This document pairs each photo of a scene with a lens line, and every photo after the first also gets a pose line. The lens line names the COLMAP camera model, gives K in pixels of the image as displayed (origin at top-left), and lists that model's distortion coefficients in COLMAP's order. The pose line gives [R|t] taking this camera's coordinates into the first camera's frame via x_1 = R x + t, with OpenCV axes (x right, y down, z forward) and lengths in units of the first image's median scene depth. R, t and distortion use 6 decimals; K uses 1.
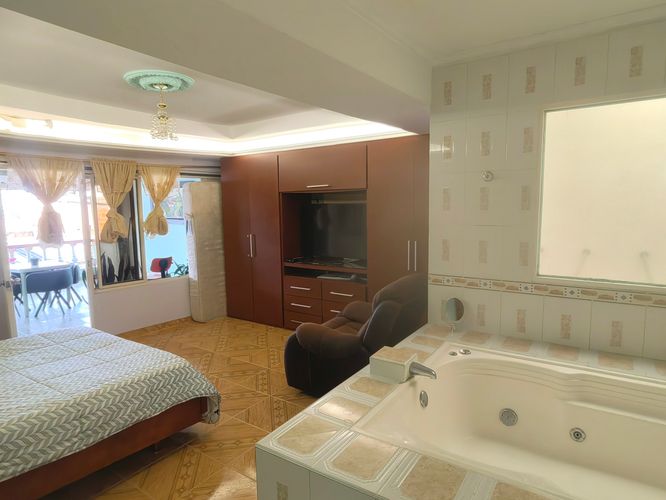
lens RADIAL K [[391.4, 0, 336.8], [0, 391.4, 255.8], [0, 0, 1]] dist [-0.010596, 0.013095]
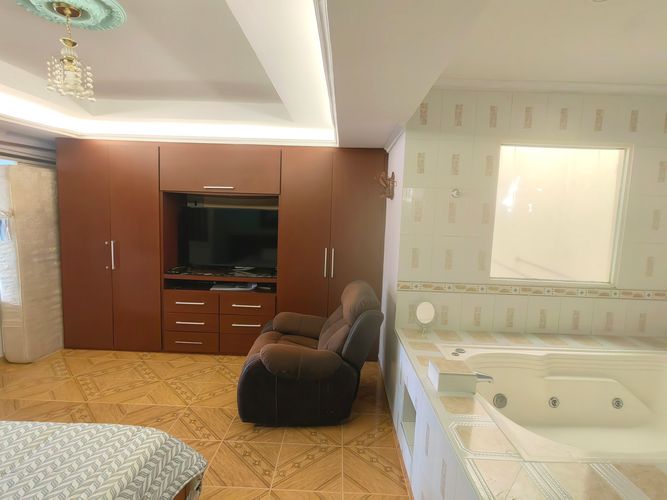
lens RADIAL K [[354.8, 0, 334.7], [0, 354.8, 254.7], [0, 0, 1]] dist [-0.008386, 0.004010]
pose [[0.841344, -0.019844, 0.540136, -0.434661], [0.023685, 0.999719, -0.000163, -0.029845], [-0.539981, 0.012931, 0.841578, 0.293655]]
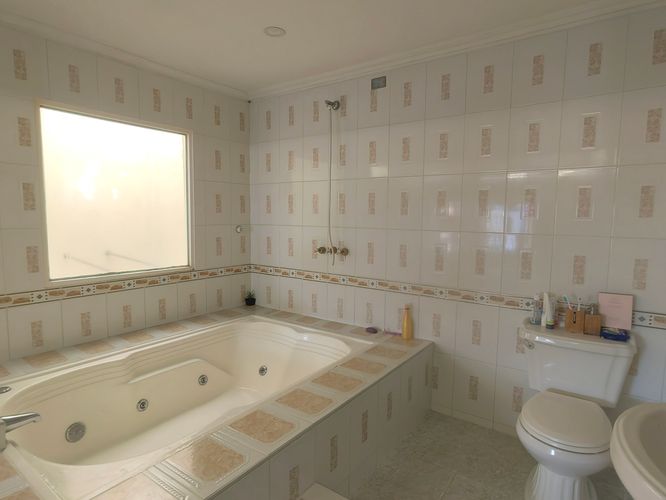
lens RADIAL K [[391.4, 0, 340.2], [0, 391.4, 250.9], [0, 0, 1]] dist [-0.010596, 0.013095]
pose [[0.028549, -0.086264, 0.995863, -0.349686], [0.101899, 0.991330, 0.082950, -0.023604], [-0.994385, 0.099109, 0.037092, 0.235468]]
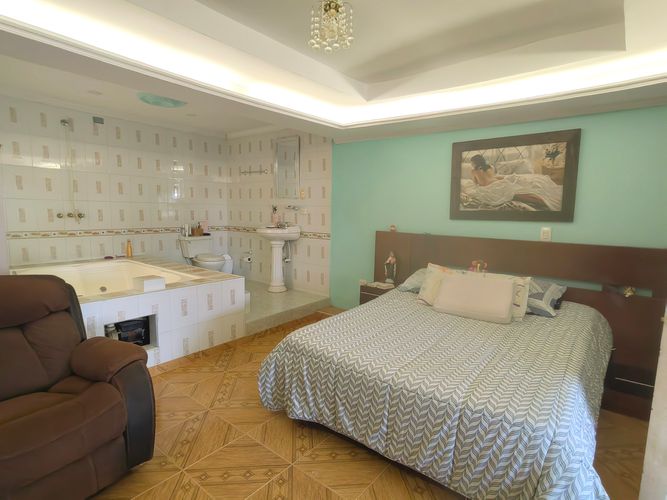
lens RADIAL K [[354.8, 0, 332.2], [0, 354.8, 250.5], [0, 0, 1]] dist [-0.008386, 0.004010]
pose [[-0.997039, -0.023016, 0.073376, -0.595313], [-0.005846, 0.974083, 0.226115, -0.189223], [-0.076679, 0.225016, -0.971333, 2.327101]]
